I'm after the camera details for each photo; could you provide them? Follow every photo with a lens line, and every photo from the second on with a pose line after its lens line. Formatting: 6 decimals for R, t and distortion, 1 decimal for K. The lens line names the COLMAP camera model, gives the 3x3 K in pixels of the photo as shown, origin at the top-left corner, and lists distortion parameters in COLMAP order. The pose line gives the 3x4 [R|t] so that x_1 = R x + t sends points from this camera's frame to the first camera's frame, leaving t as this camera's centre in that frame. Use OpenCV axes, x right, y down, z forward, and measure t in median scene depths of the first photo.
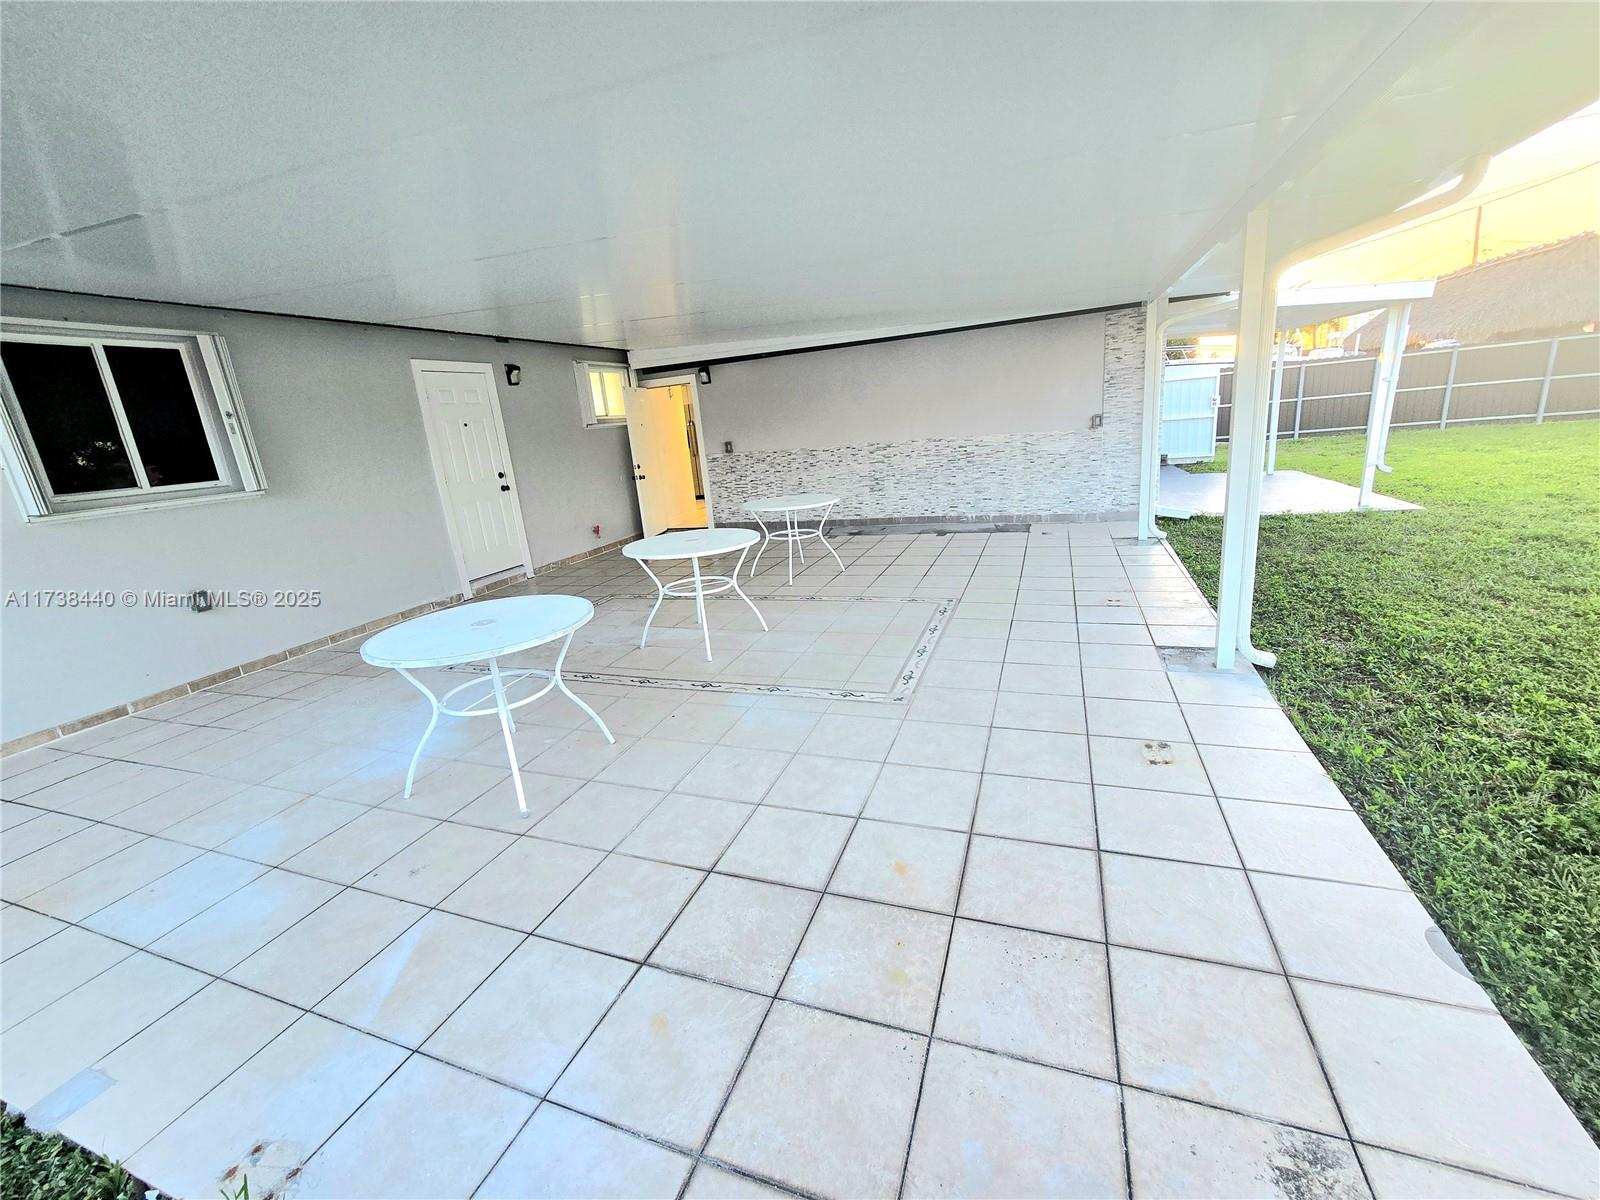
lens RADIAL K [[662.3, 0, 797.6], [0, 662.3, 603.5], [0, 0, 1]] dist [-0.007958, 0.002536]
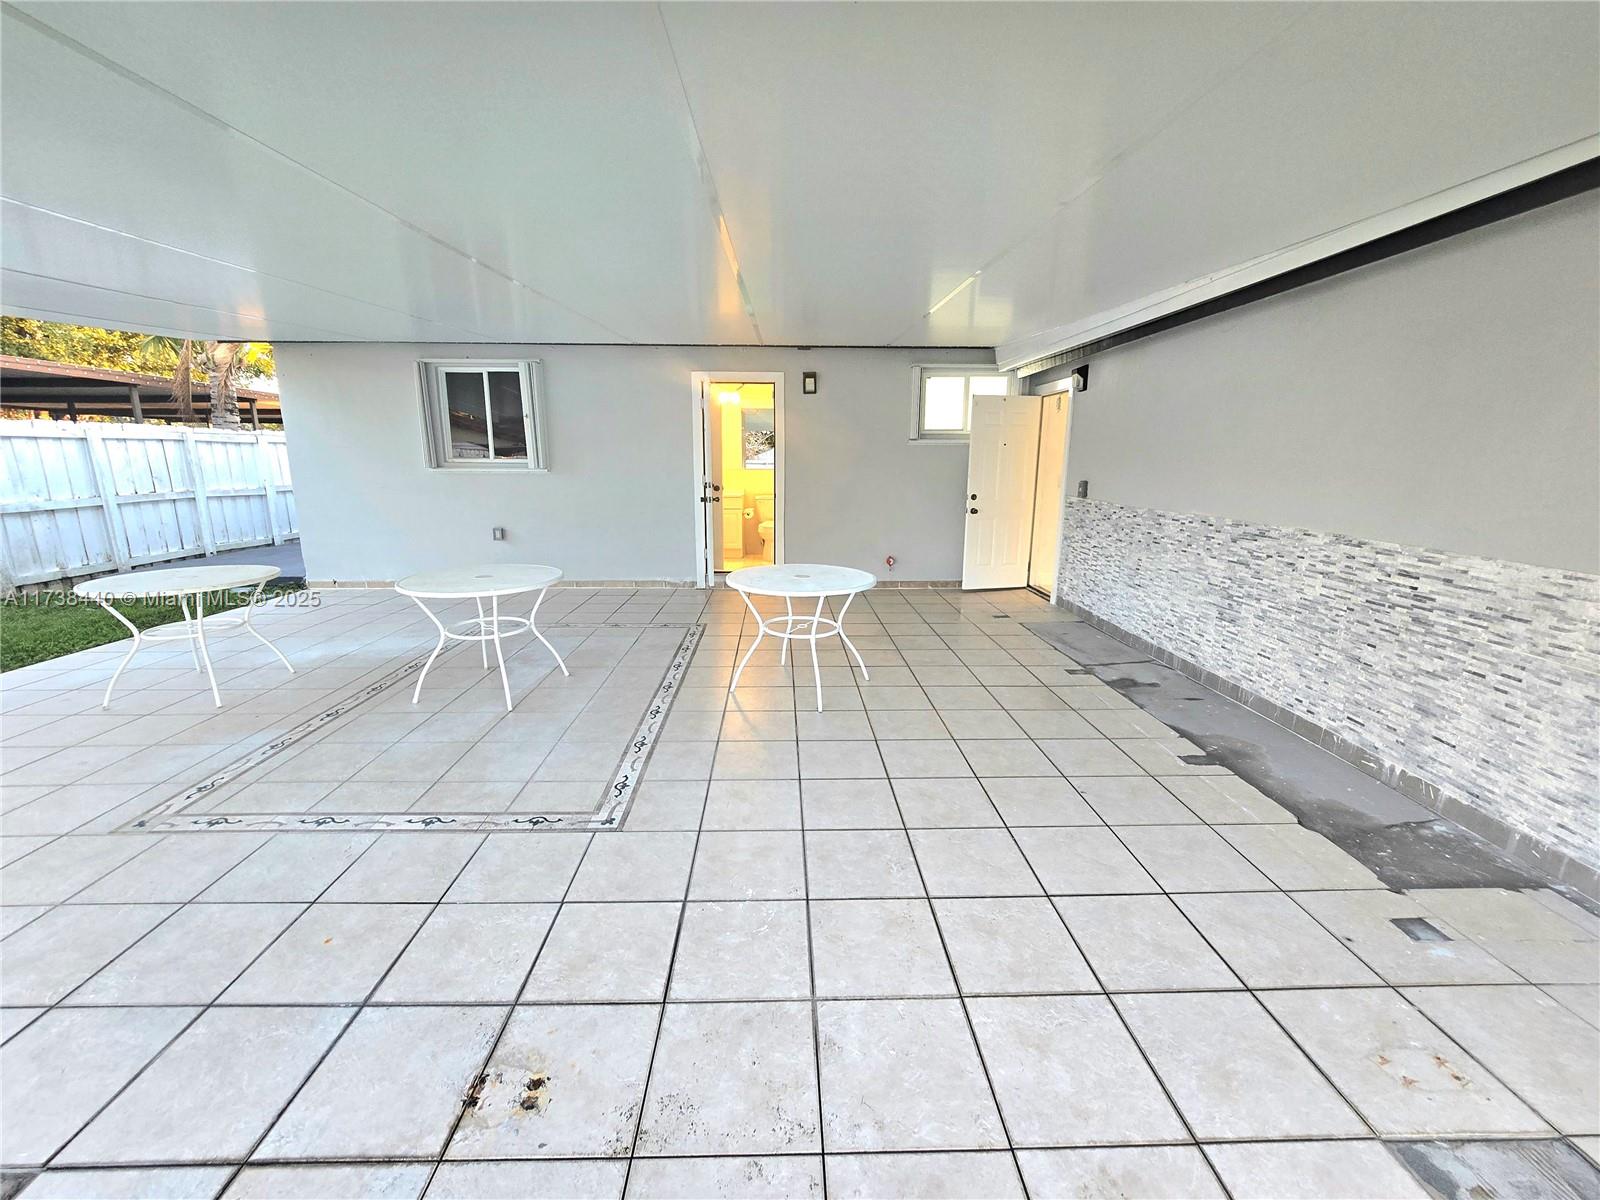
lens RADIAL K [[662.3, 0, 790.6], [0, 662.3, 596.6], [0, 0, 1]] dist [-0.007958, 0.002536]
pose [[0.369893, 0.281289, -0.885469, 0.425907], [-0.284451, 0.941585, 0.180290, -0.187471], [0.884458, 0.185185, 0.428299, 0.533119]]
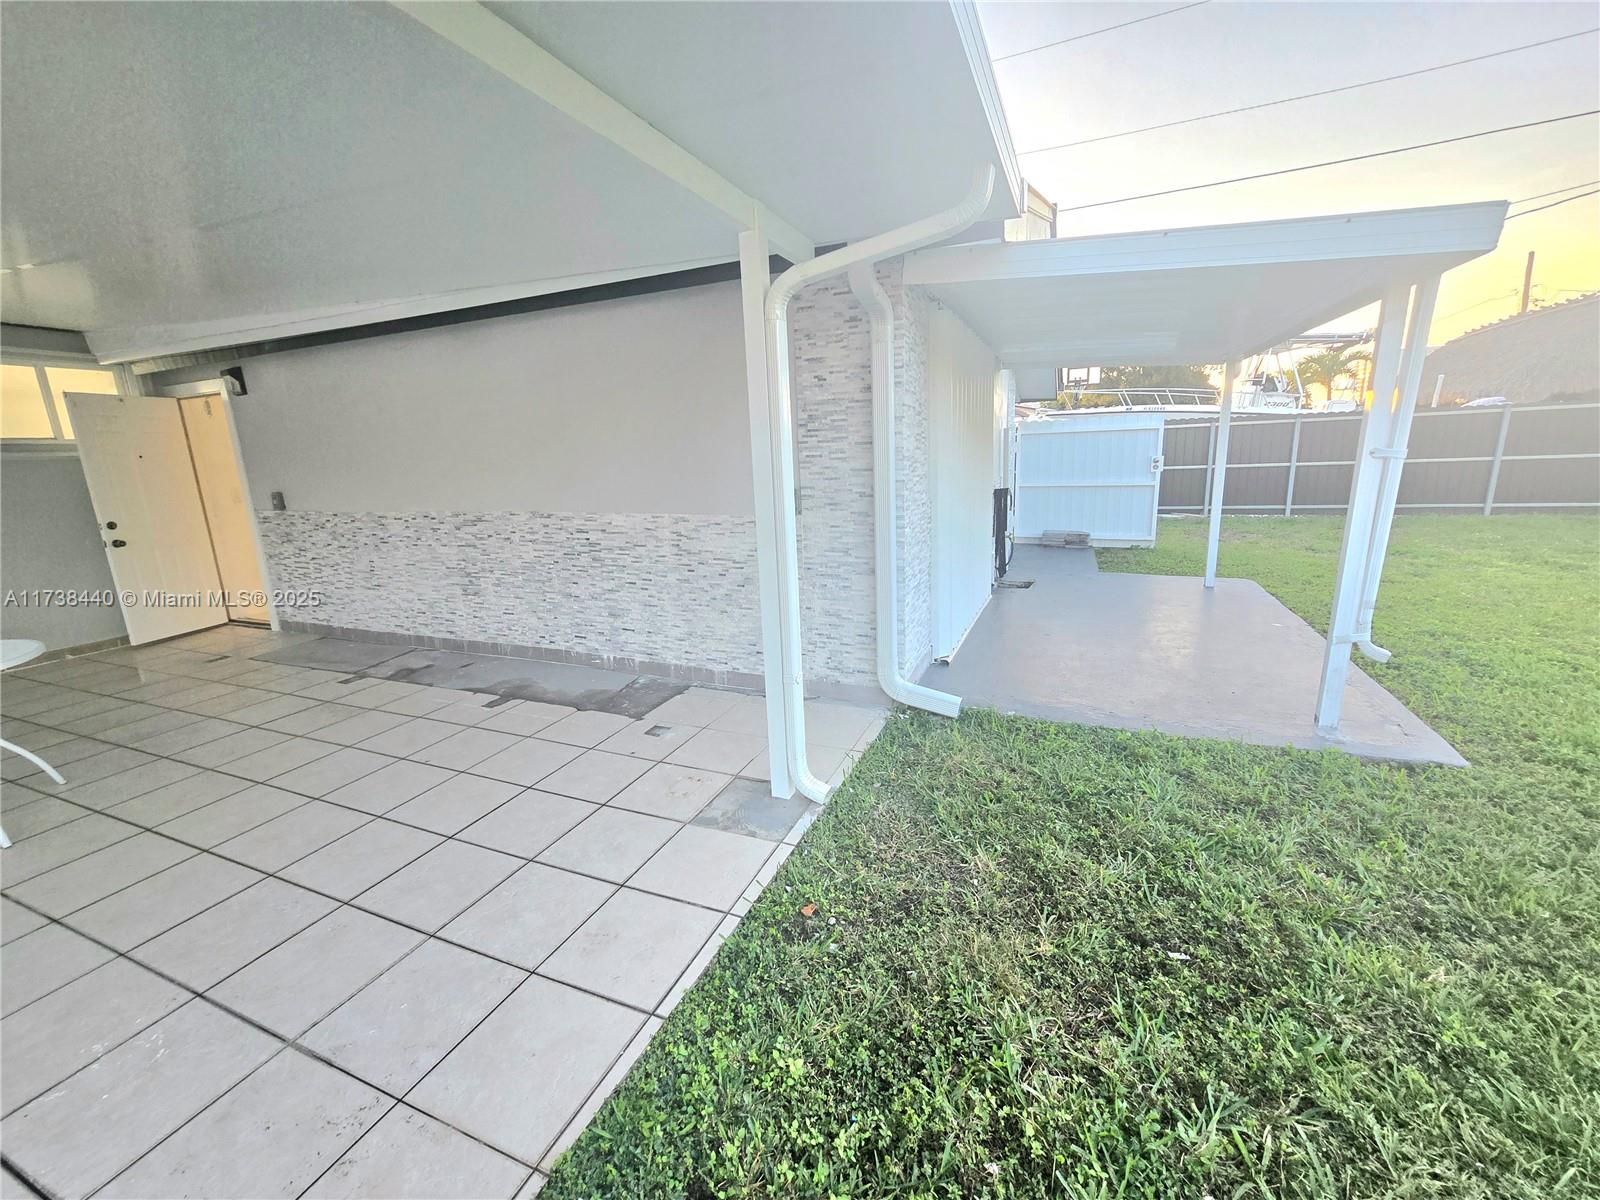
lens RADIAL K [[662.3, 0, 806.6], [0, 662.3, 596.0], [0, 0, 1]] dist [-0.007958, 0.002536]
pose [[0.998006, 0.059029, -0.022344, 0.427821], [-0.060115, 0.996862, -0.051506, -0.161238], [0.019233, 0.052746, 0.998423, 0.452045]]
